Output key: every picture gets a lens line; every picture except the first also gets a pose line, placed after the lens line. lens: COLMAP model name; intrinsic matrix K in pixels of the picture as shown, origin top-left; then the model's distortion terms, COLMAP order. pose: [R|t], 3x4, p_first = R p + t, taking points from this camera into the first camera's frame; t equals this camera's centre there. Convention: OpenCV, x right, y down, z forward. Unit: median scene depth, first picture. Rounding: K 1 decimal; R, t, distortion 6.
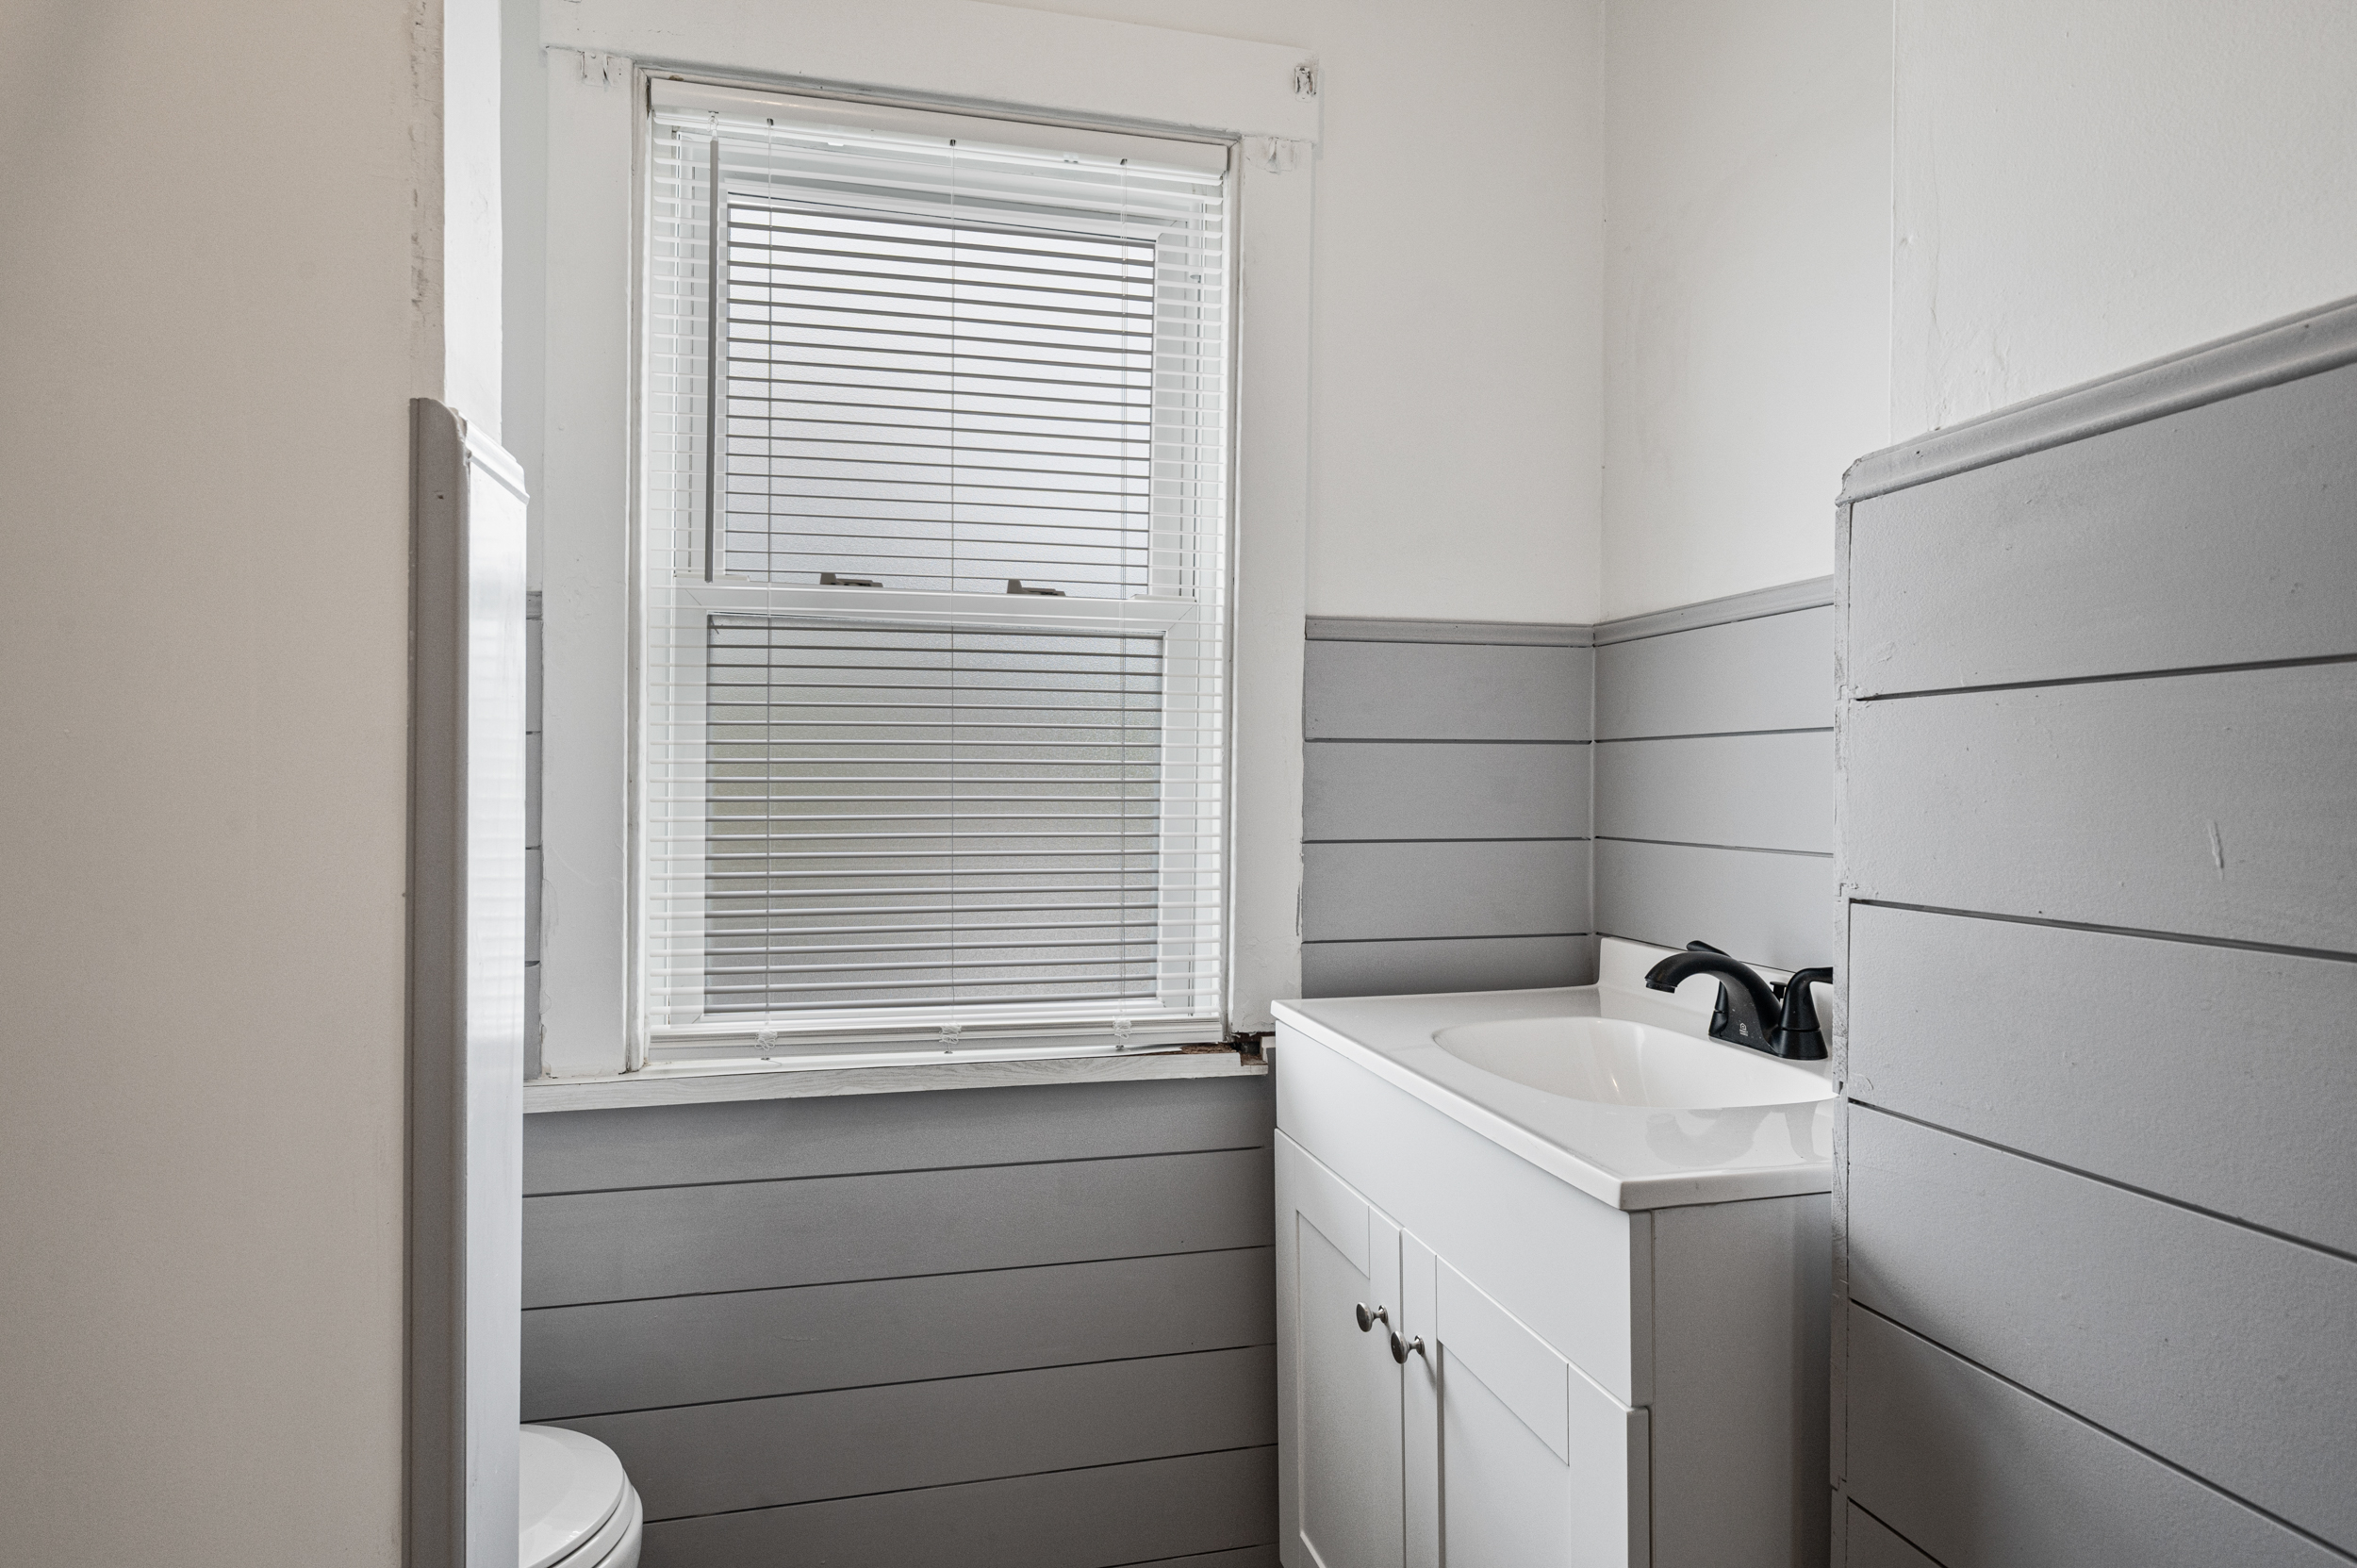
lens RADIAL K [[1313.0, 0, 1178.5], [0, 1313.0, 784.0], [0, 0, 1]] dist [-0.001890, -0.001110]
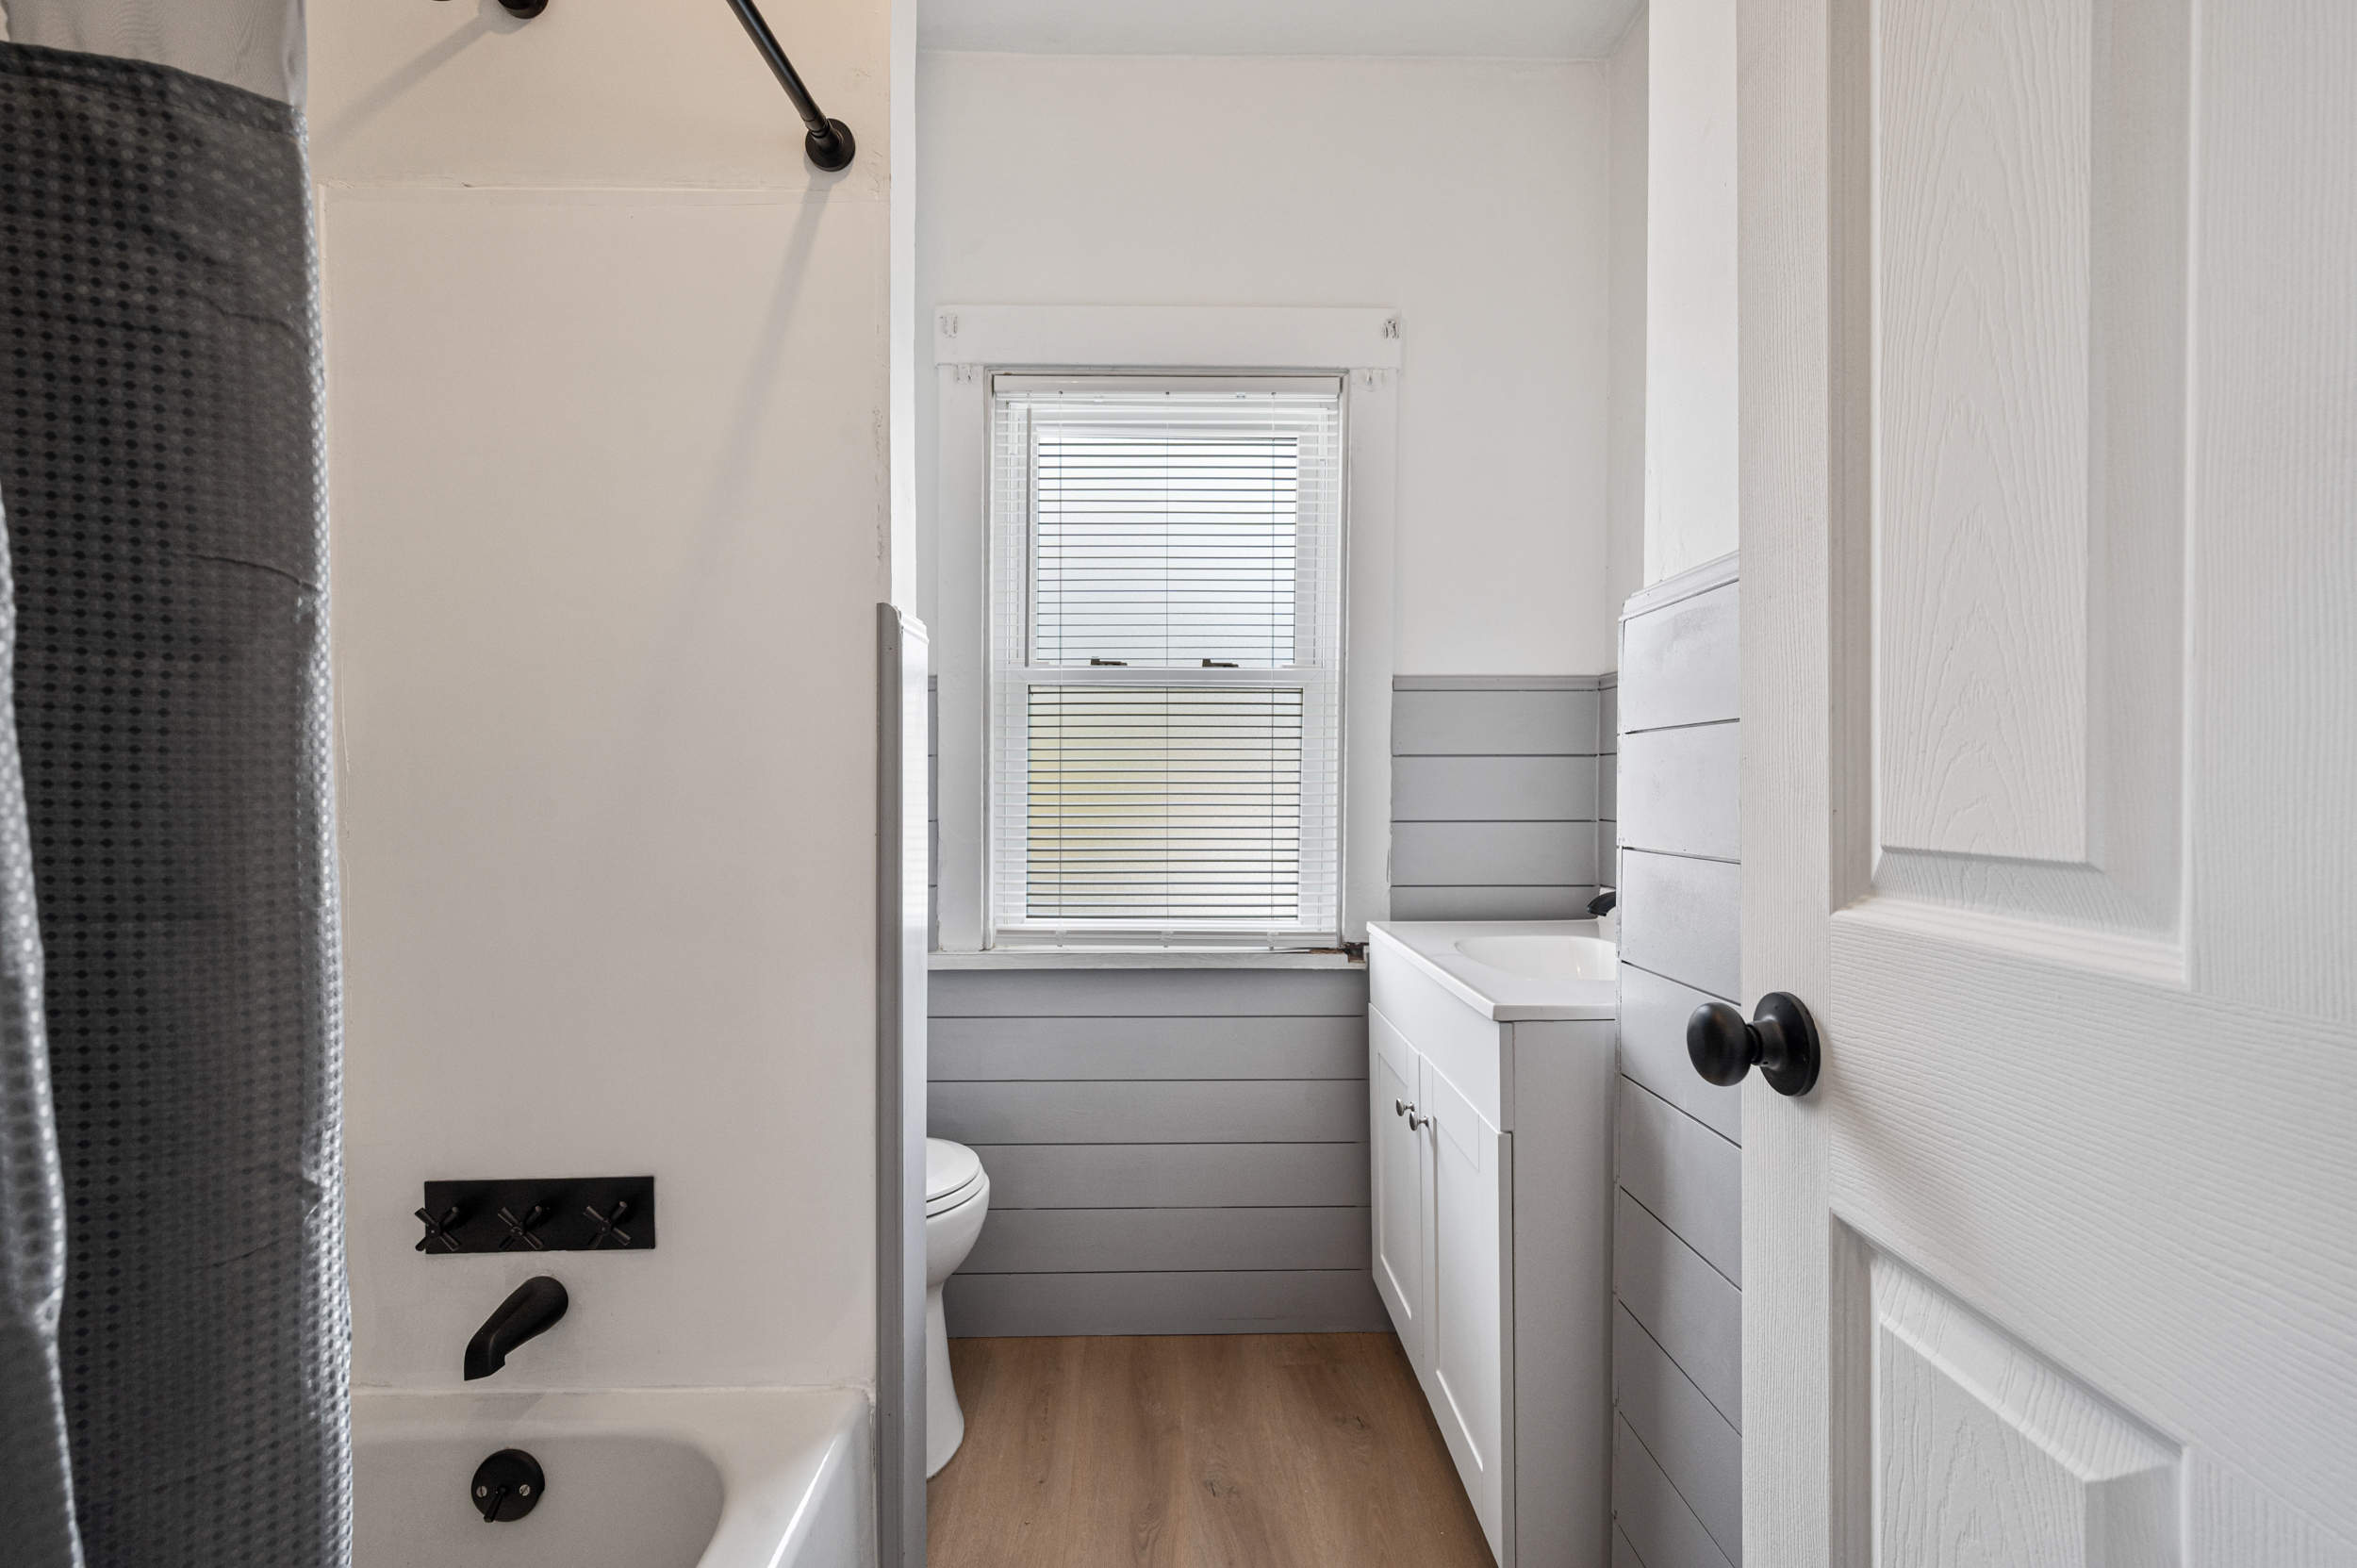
lens RADIAL K [[1015.2, 0, 1179.9], [0, 1015.2, 796.9], [0, 0, 1]] dist [0.000057, -0.000016]
pose [[0.975614, 0.000802, -0.219492, 0.122448], [0.001381, 0.999951, 0.009791, 0.003410], [0.219489, -0.009855, 0.975565, -0.240175]]
